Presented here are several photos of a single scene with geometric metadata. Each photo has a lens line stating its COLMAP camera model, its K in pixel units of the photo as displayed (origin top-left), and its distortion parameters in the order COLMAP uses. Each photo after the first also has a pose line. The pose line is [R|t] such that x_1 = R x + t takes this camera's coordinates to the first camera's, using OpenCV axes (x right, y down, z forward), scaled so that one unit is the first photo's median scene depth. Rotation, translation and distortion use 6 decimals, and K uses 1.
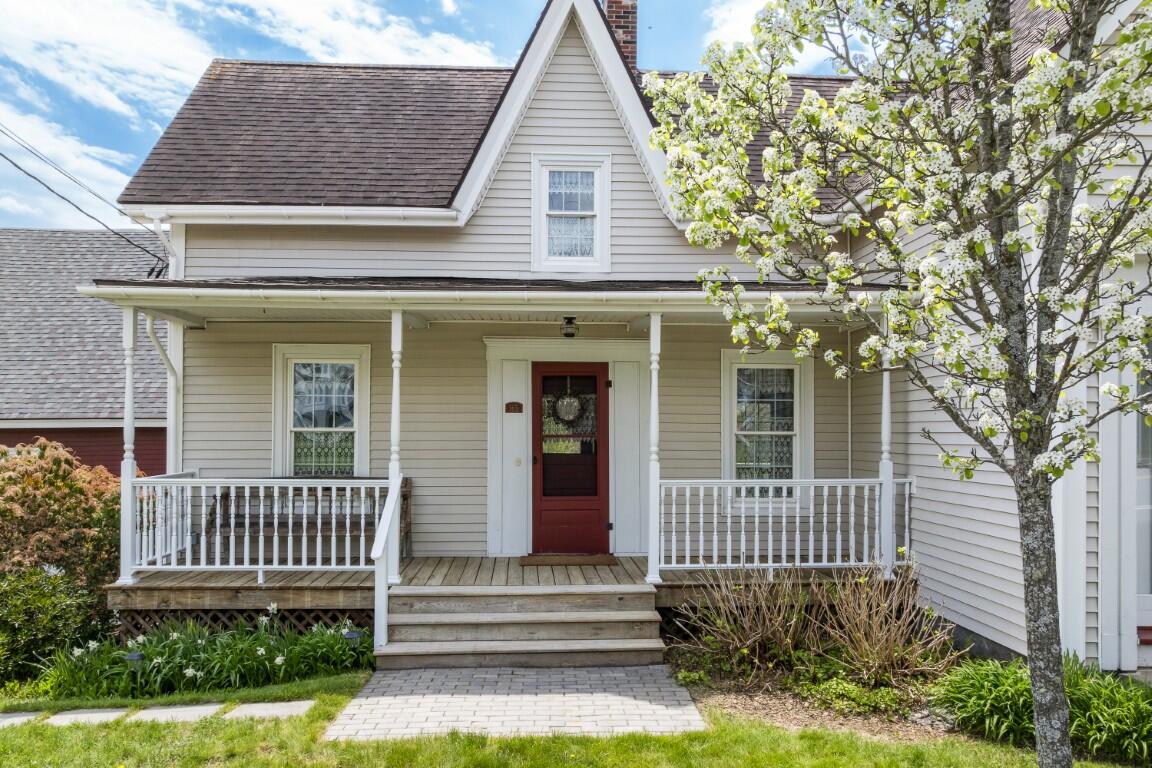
lens RADIAL K [[816.0, 0, 574.2], [0, 816.0, 430.9], [0, 0, 1]] dist [-0.006346, 0.015602]
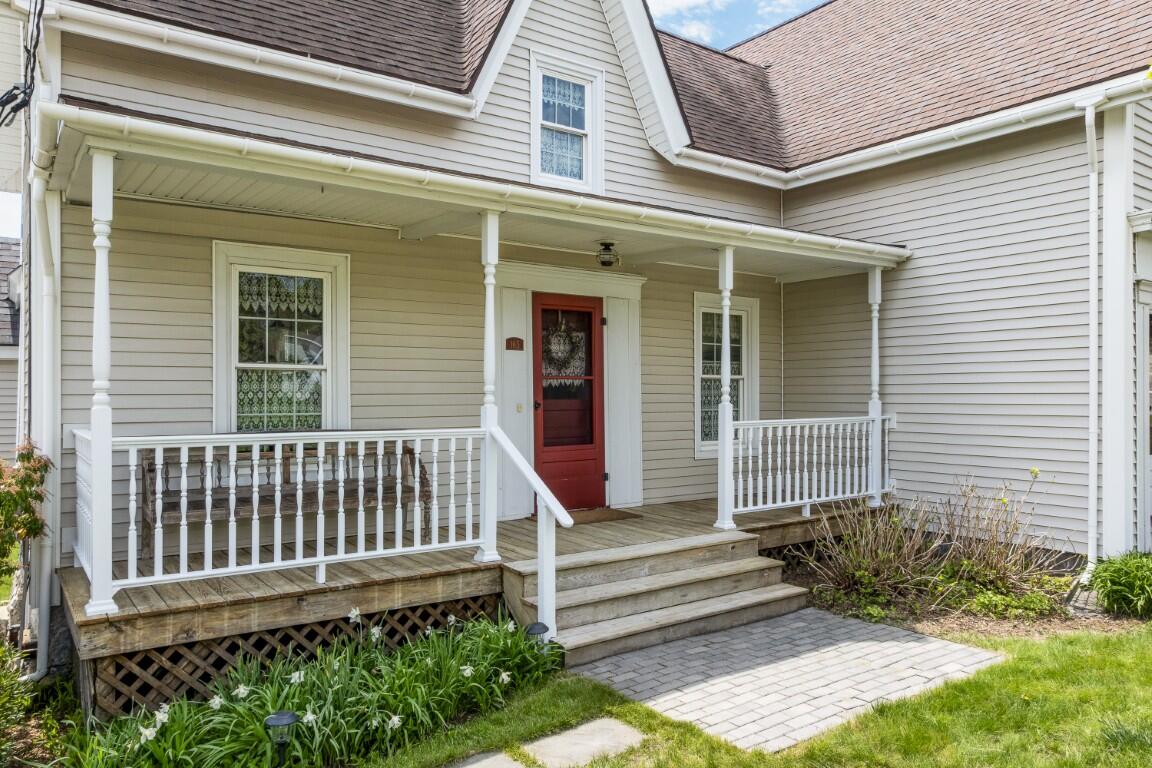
lens RADIAL K [[816.0, 0, 577.9], [0, 816.0, 383.8], [0, 0, 1]] dist [-0.006346, 0.015602]
pose [[0.833933, 0.004242, 0.551849, -0.498866], [0.003074, 0.999919, -0.012332, 0.024406], [-0.551857, 0.011980, 0.833853, 0.261428]]
